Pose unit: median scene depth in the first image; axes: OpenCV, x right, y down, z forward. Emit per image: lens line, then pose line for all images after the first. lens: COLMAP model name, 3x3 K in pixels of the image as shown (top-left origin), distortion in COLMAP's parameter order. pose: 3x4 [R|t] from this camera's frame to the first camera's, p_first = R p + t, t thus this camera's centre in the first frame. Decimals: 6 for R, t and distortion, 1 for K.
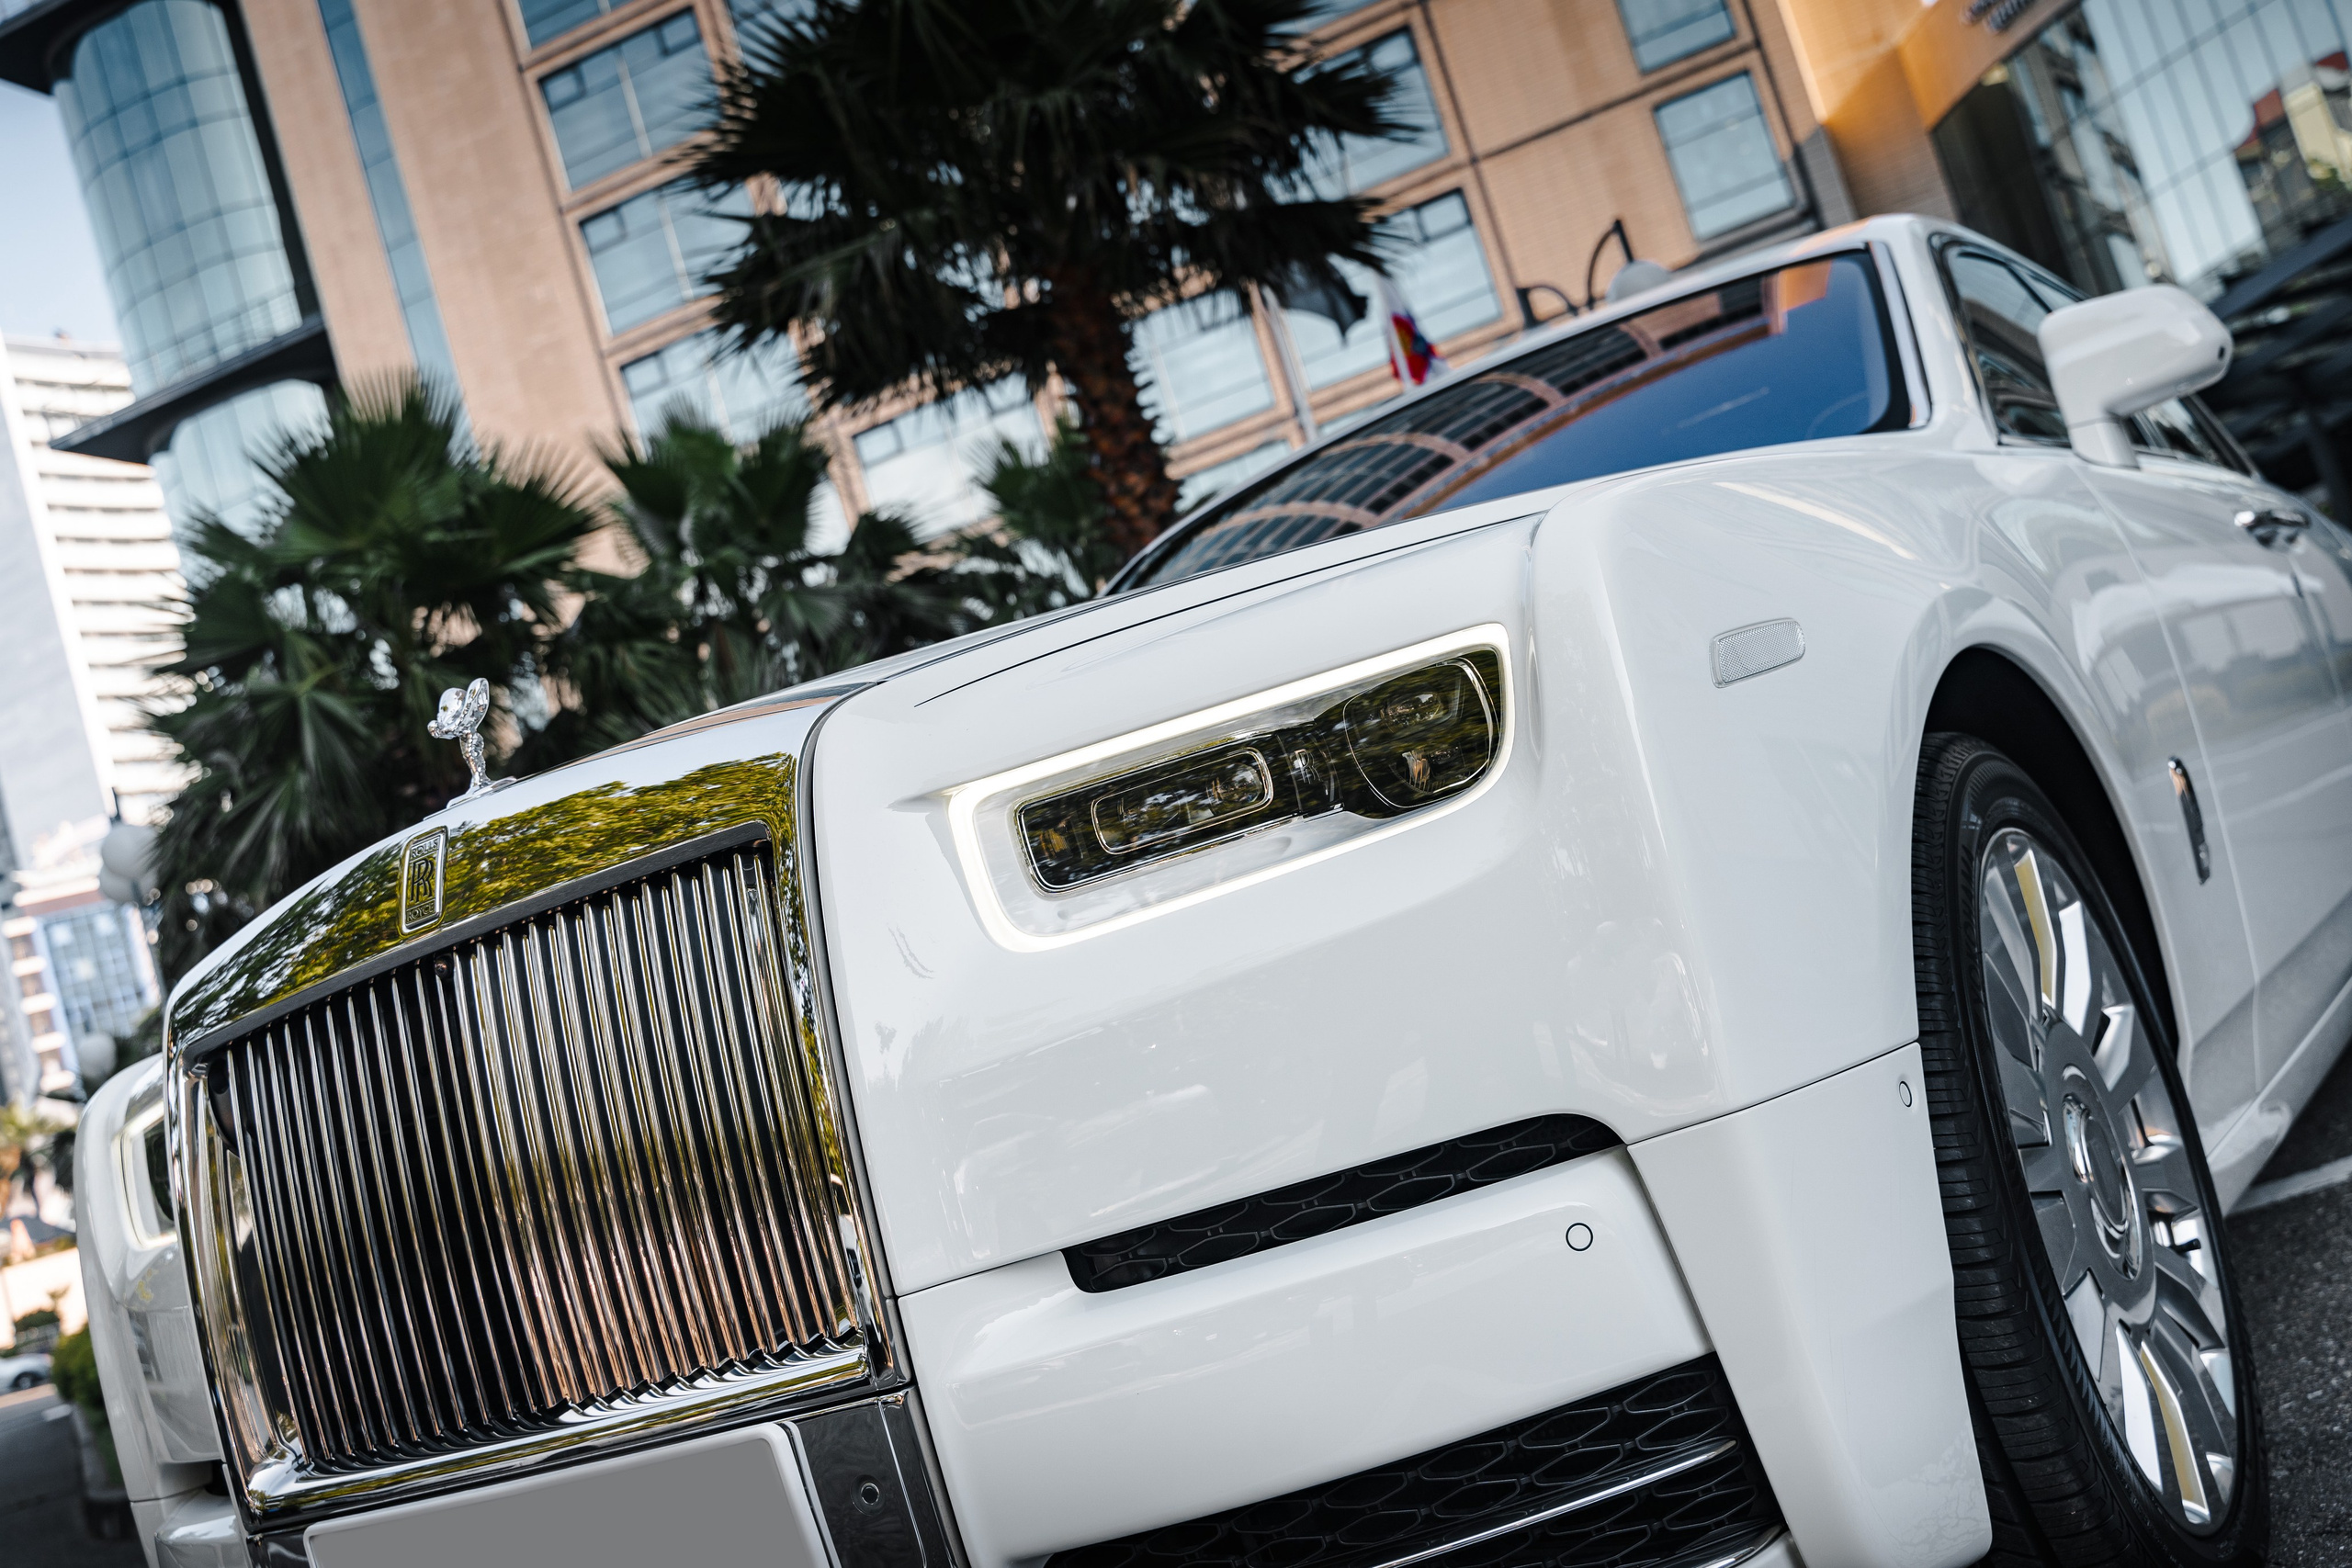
lens RADIAL K [[2711.4, 0, 1184.2], [0, 2711.4, 794.6], [0, 0, 1]] dist [0.000621, -0.014145]
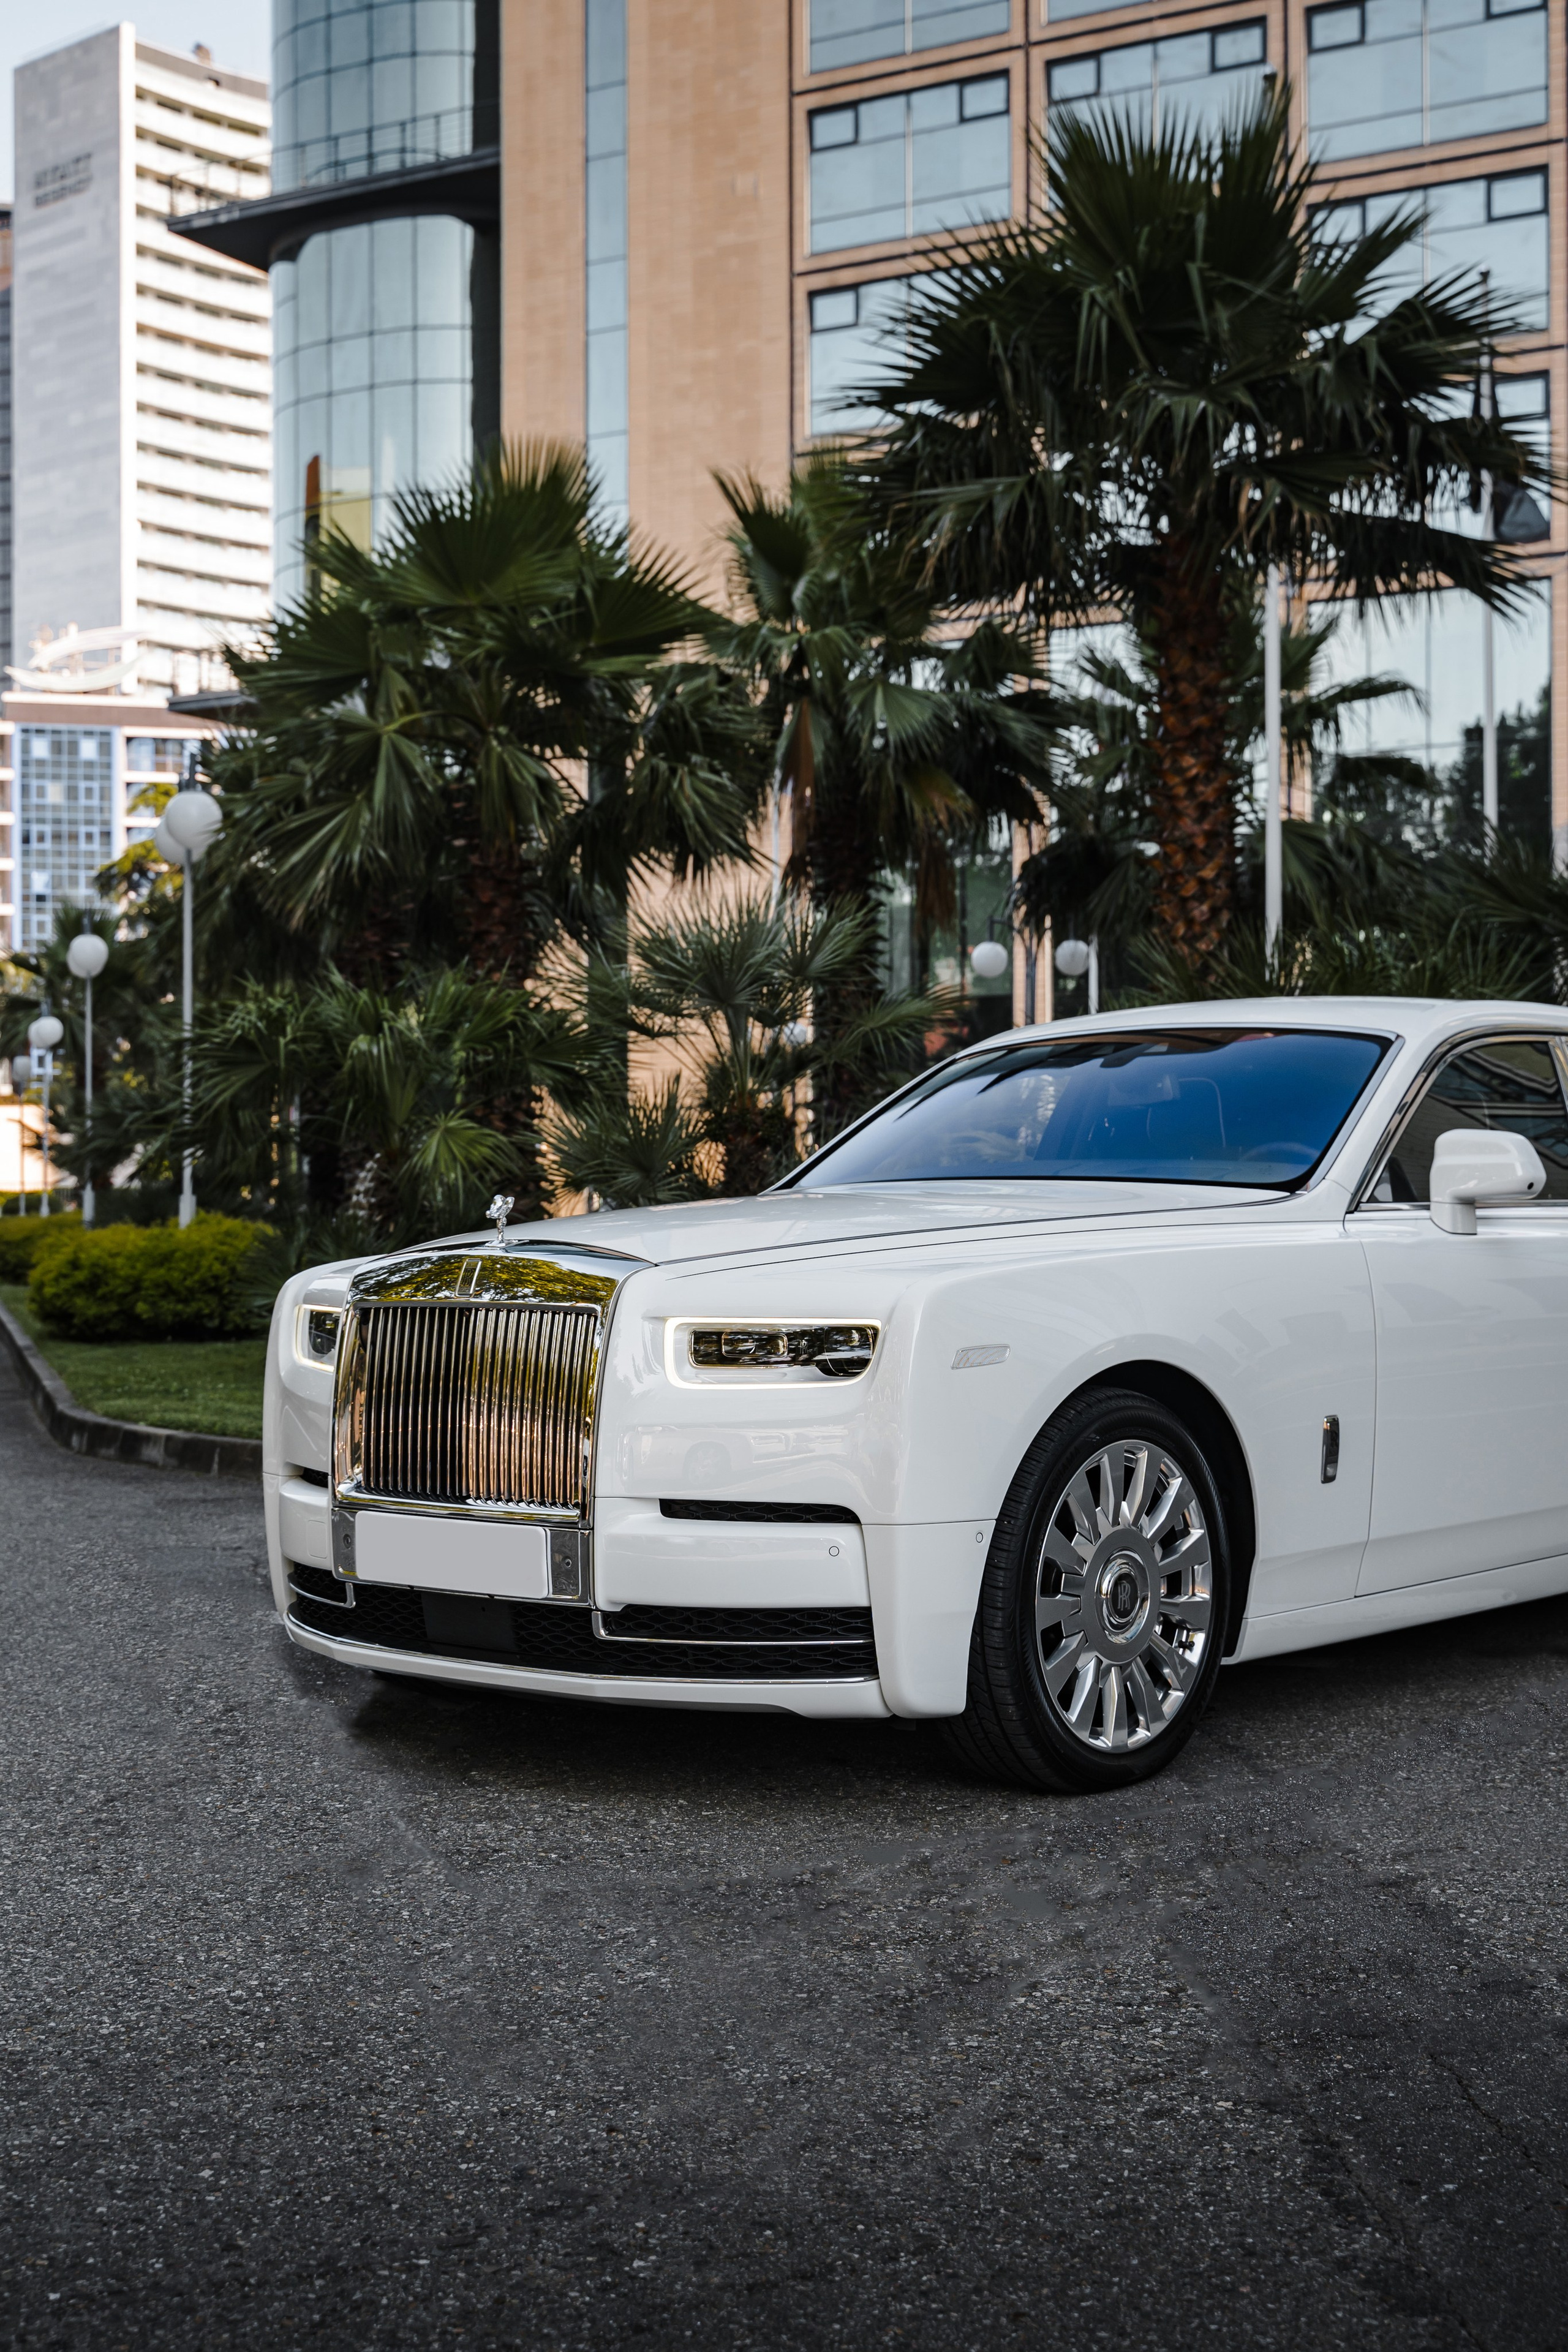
lens RADIAL K [[3219.8, 0, 783.2], [0, 3219.8, 1171.8], [0, 0, 1]] dist [0.002972, -0.001582]
pose [[0.949332, 0.281448, -0.139839, 0.044040], [-0.267267, 0.957102, 0.111908, -0.054754], [0.165337, -0.068863, 0.983830, -0.215487]]
